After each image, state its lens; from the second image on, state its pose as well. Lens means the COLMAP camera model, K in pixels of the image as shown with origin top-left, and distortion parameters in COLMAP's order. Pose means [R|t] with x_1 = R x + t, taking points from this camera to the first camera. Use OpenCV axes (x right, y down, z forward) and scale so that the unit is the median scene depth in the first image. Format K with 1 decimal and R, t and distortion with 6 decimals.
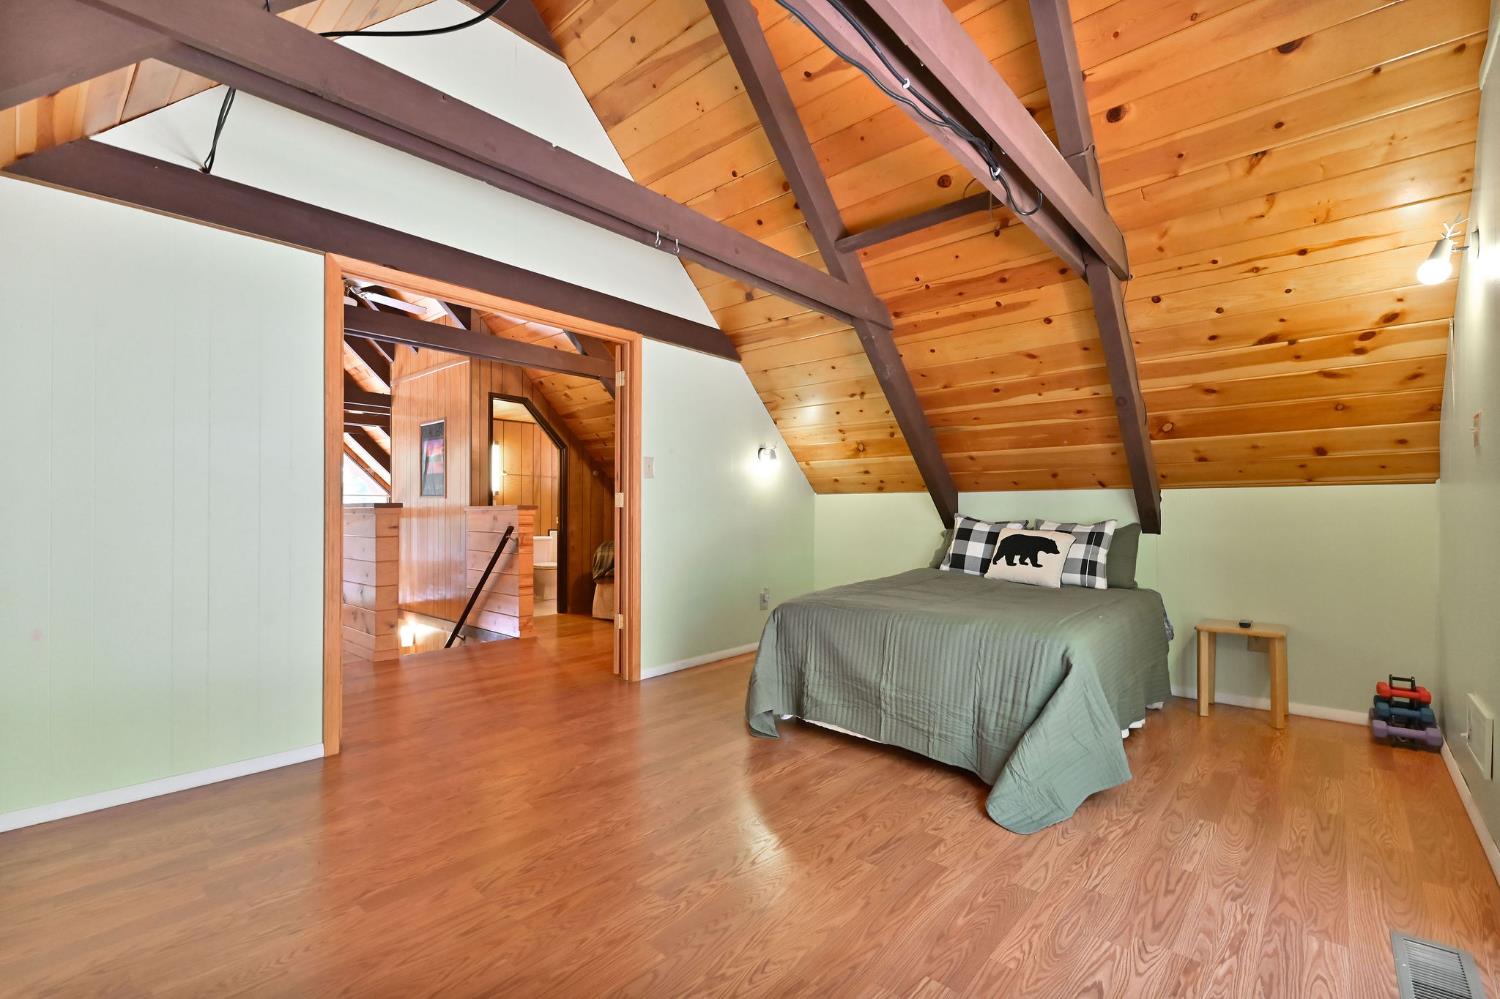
lens RADIAL K [[653.9, 0, 760.1], [0, 653.9, 509.1], [0, 0, 1]] dist [0.019272, -0.010693]
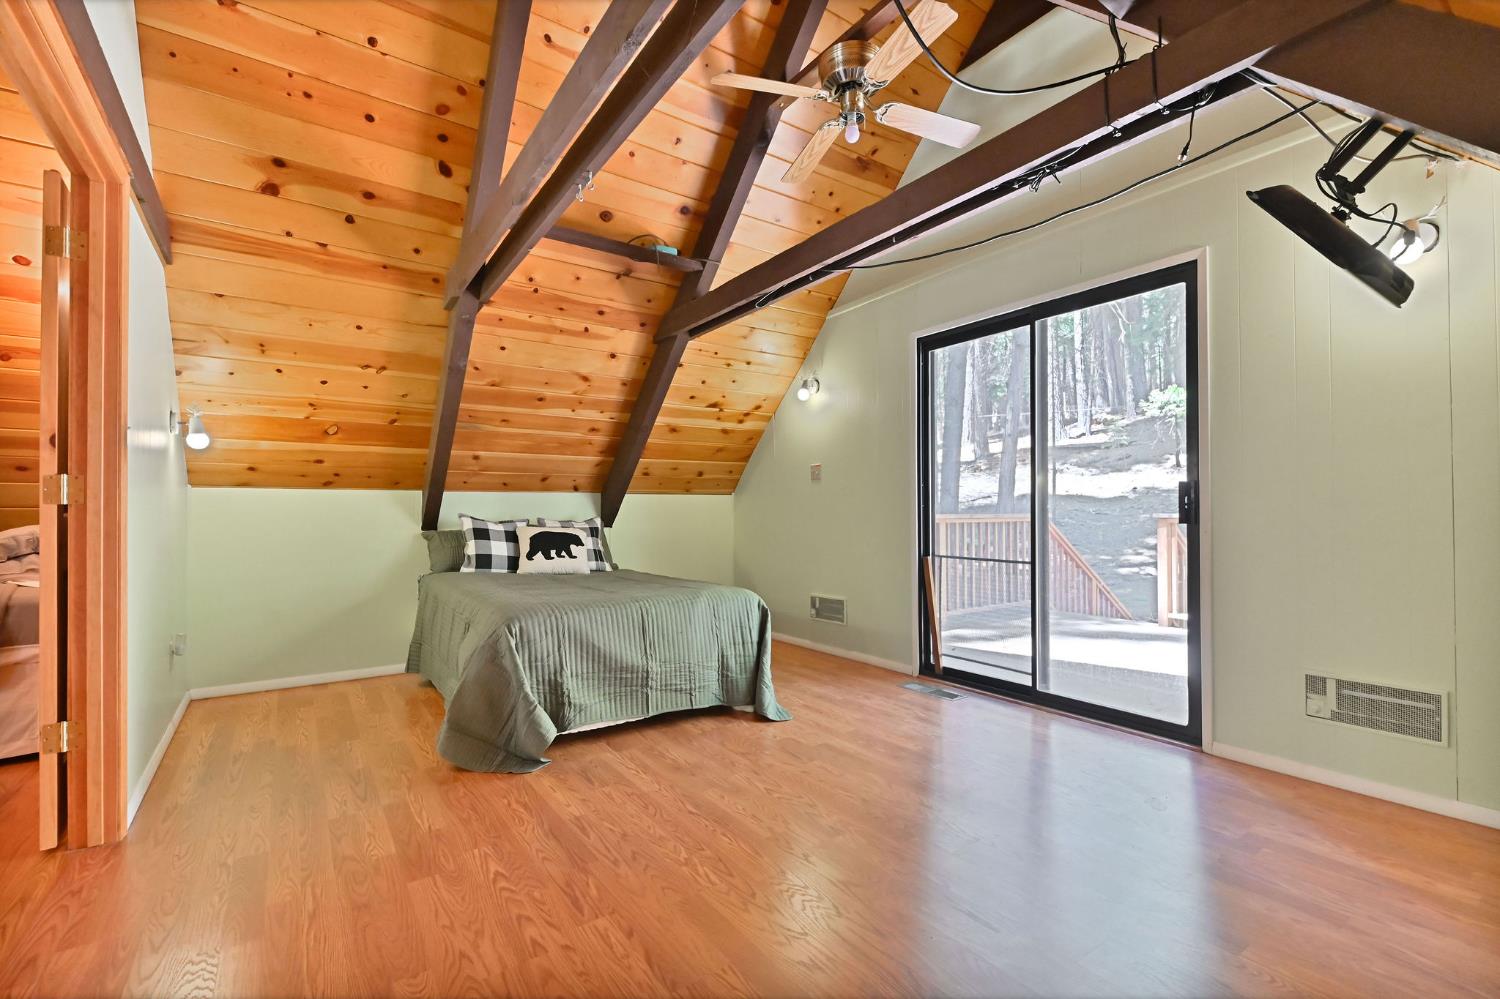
lens RADIAL K [[653.9, 0, 753.6], [0, 653.9, 507.0], [0, 0, 1]] dist [0.019272, -0.010693]
pose [[0.224005, 0.005194, 0.974574, -0.618919], [0.003979, 0.999973, -0.006244, 0.005587], [-0.974580, 0.005277, 0.223978, 0.414078]]
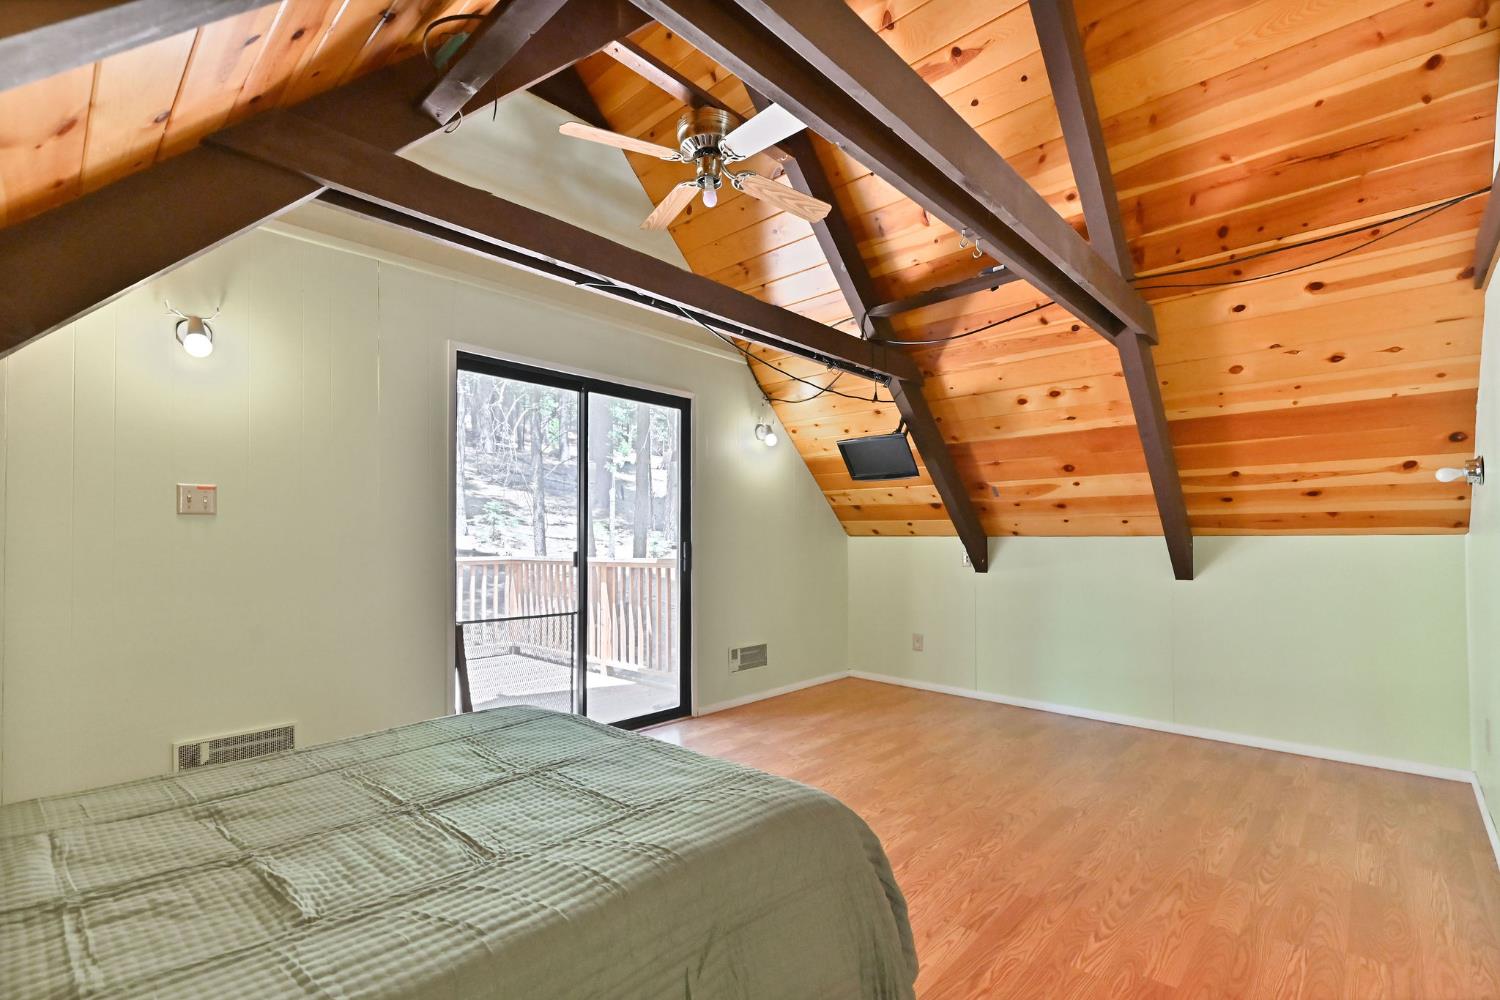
lens RADIAL K [[653.9, 0, 765.3], [0, 653.9, 531.0], [0, 0, 1]] dist [0.019272, -0.010693]
pose [[-0.999926, -0.002778, 0.011875, 0.067240], [-0.002950, 0.999890, -0.014513, -0.030367], [-0.011834, -0.014546, -0.999824, 1.223739]]
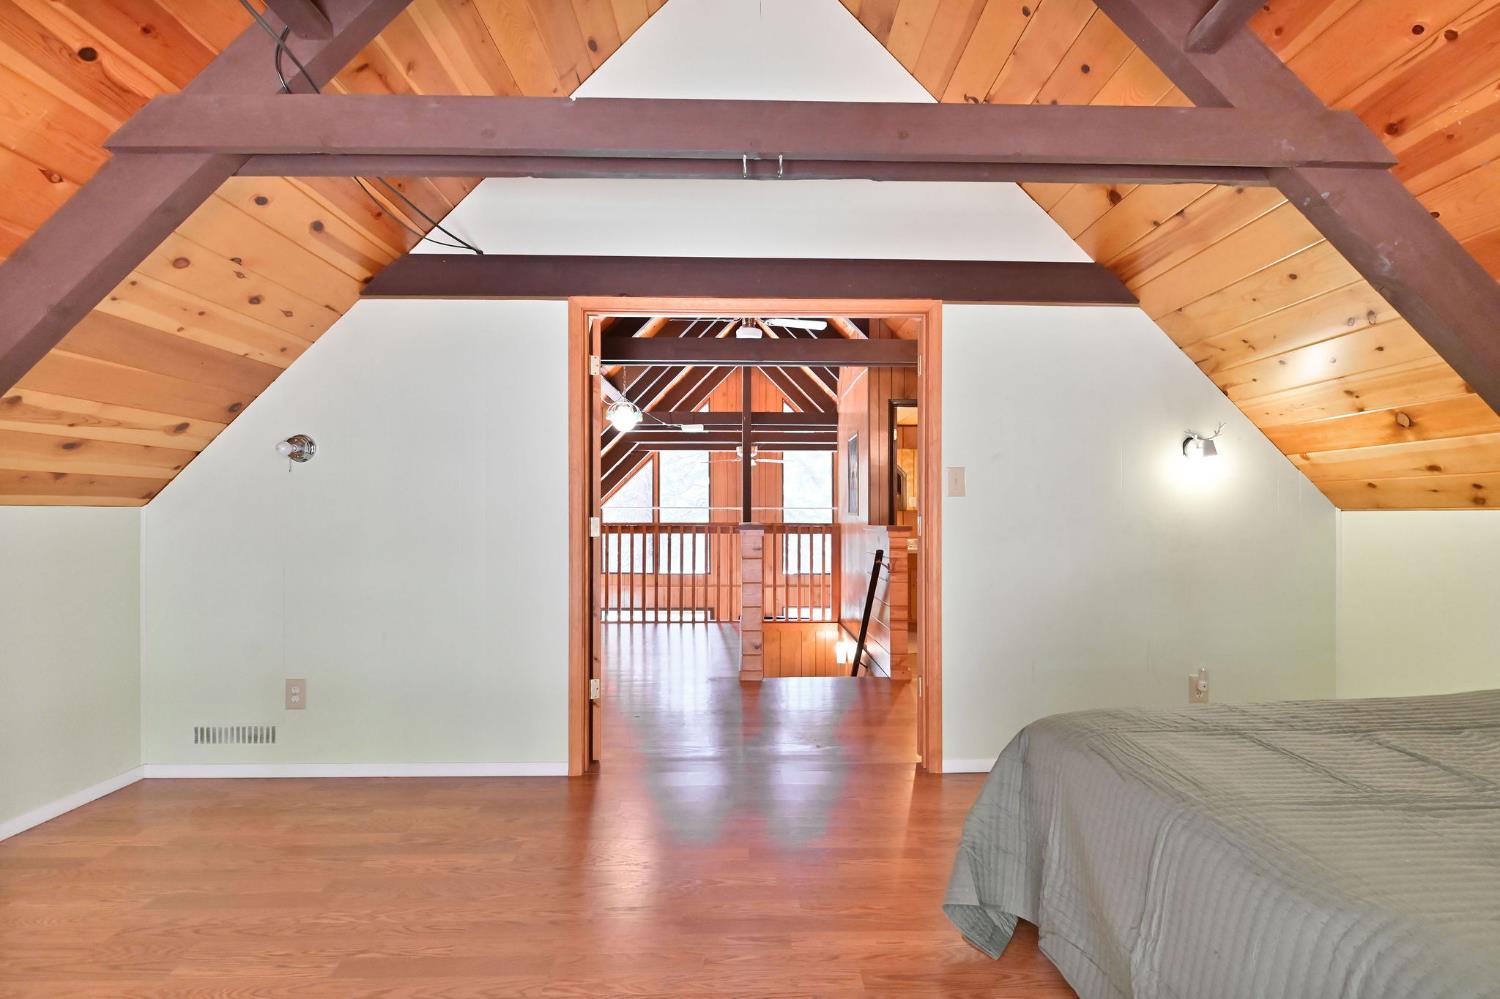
lens RADIAL K [[681.9, 0, 764.0], [0, 681.9, 508.0], [0, 0, 1]] dist [-0.004293, -0.001462]
pose [[0.674263, -0.009068, -0.738436, 0.256578], [0.002908, 0.999949, -0.009624, -0.029008], [0.738486, 0.004341, 0.674255, 0.355331]]
